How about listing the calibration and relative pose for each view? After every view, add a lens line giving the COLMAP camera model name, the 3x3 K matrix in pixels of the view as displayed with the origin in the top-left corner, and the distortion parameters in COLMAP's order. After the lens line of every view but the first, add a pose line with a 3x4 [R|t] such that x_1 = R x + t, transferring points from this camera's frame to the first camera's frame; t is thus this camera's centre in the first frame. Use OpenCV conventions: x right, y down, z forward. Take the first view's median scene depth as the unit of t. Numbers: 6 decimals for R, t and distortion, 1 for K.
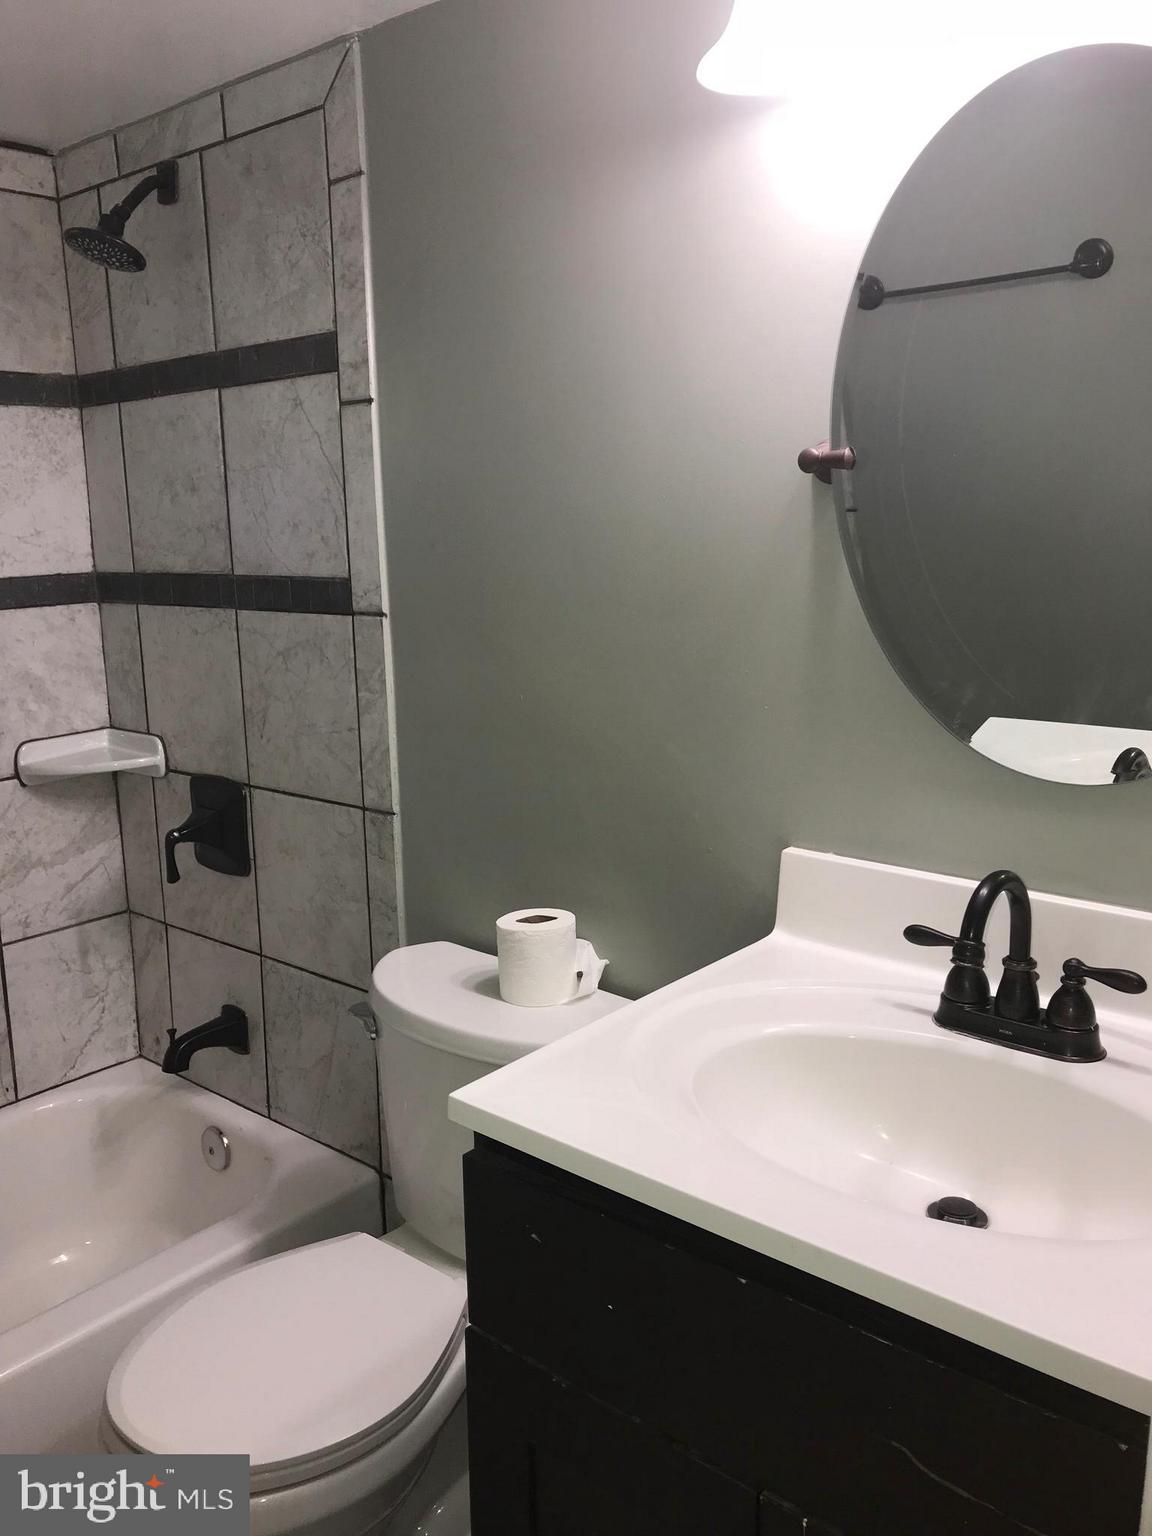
lens RADIAL K [[1271.0, 0, 577.5], [0, 1271.0, 758.2], [0, 0, 1]] dist [0.031464, 0.005757]
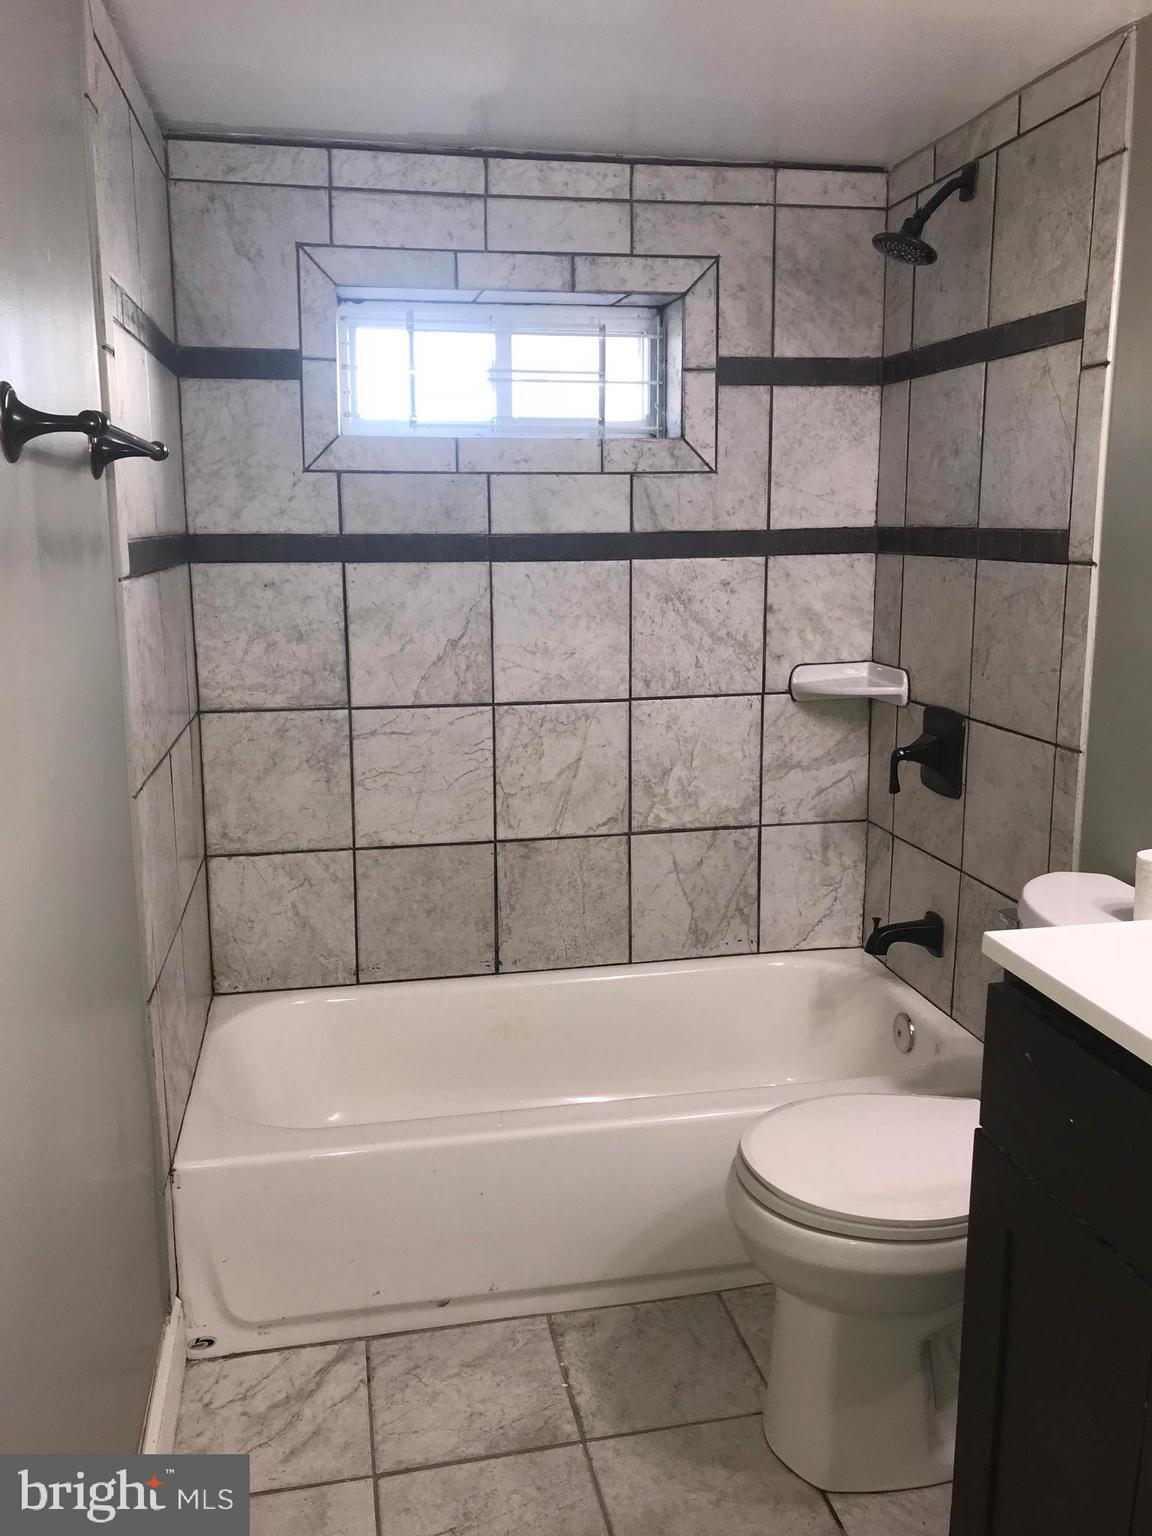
lens RADIAL K [[1271.0, 0, 578.0], [0, 1271.0, 769.3], [0, 0, 1]] dist [0.031464, 0.005757]
pose [[0.793938, 0.136162, -0.592555, 0.142597], [-0.122619, 0.990433, 0.063299, 0.037840], [0.595505, 0.022403, 0.803039, -0.107259]]
